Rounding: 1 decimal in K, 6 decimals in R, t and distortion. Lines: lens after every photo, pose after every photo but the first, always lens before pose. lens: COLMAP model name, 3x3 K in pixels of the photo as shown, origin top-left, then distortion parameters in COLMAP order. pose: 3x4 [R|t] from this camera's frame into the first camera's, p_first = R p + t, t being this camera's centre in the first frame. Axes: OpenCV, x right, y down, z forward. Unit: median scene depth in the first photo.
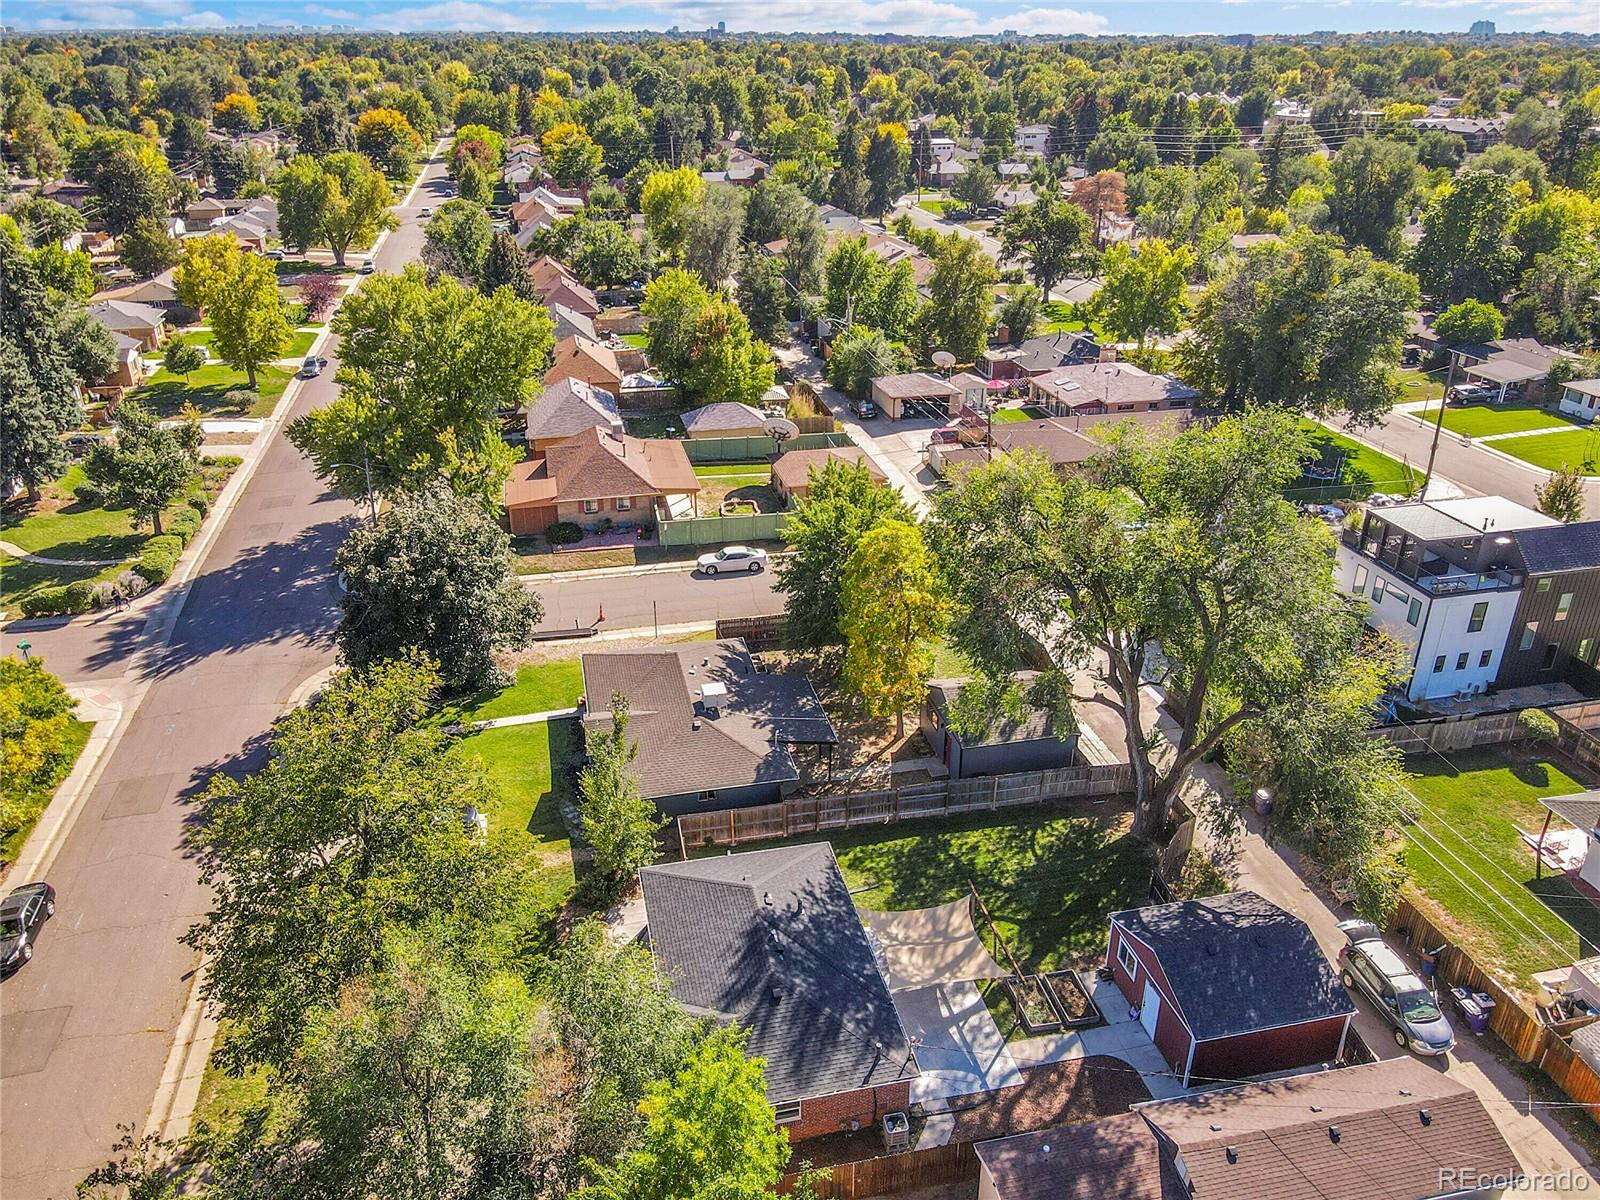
lens RADIAL K [[1175.6, 0, 798.3], [0, 1175.6, 599.1], [0, 0, 1]] dist [-0.010896, 0.035842]
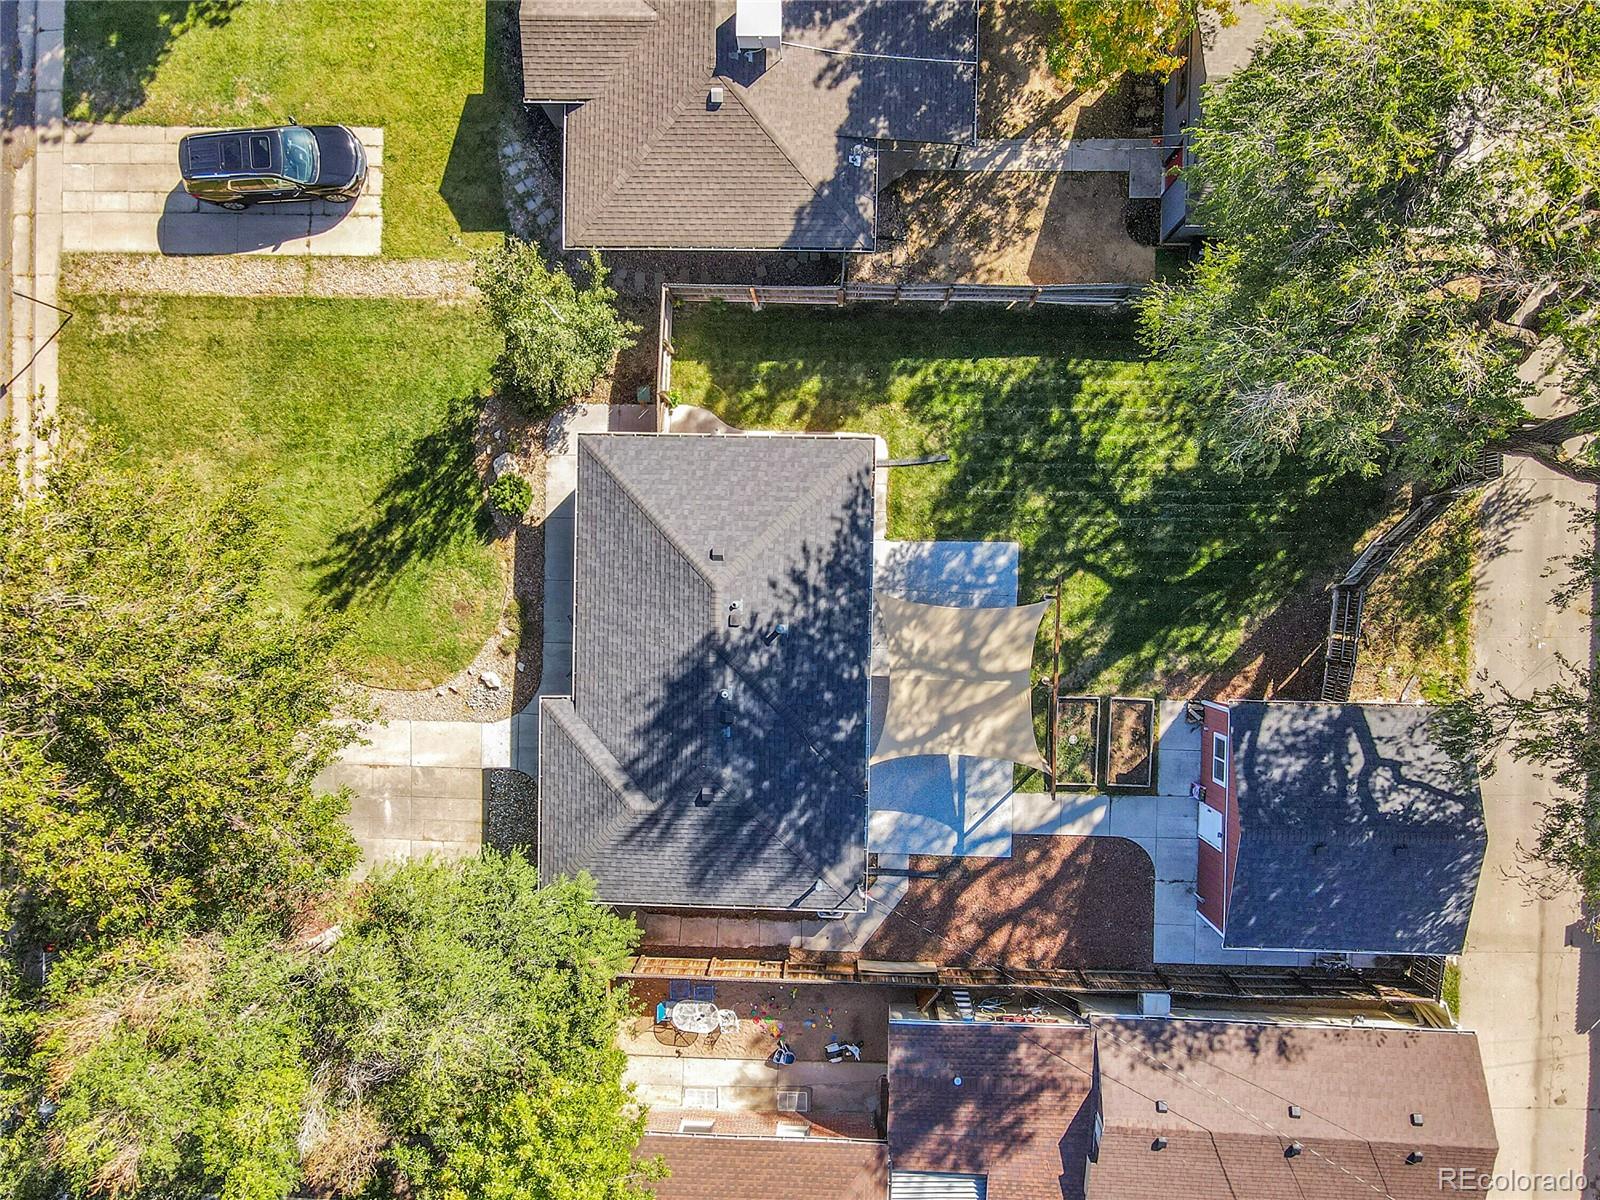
lens RADIAL K [[1175.6, 0, 798.3], [0, 1175.6, 599.1], [0, 0, 1]] dist [-0.010896, 0.035842]
pose [[0.969217, 0.245879, 0.012704, 0.003709], [-0.110827, 0.389624, 0.914281, -0.308619], [0.219853, -0.887545, 0.404880, 0.624342]]
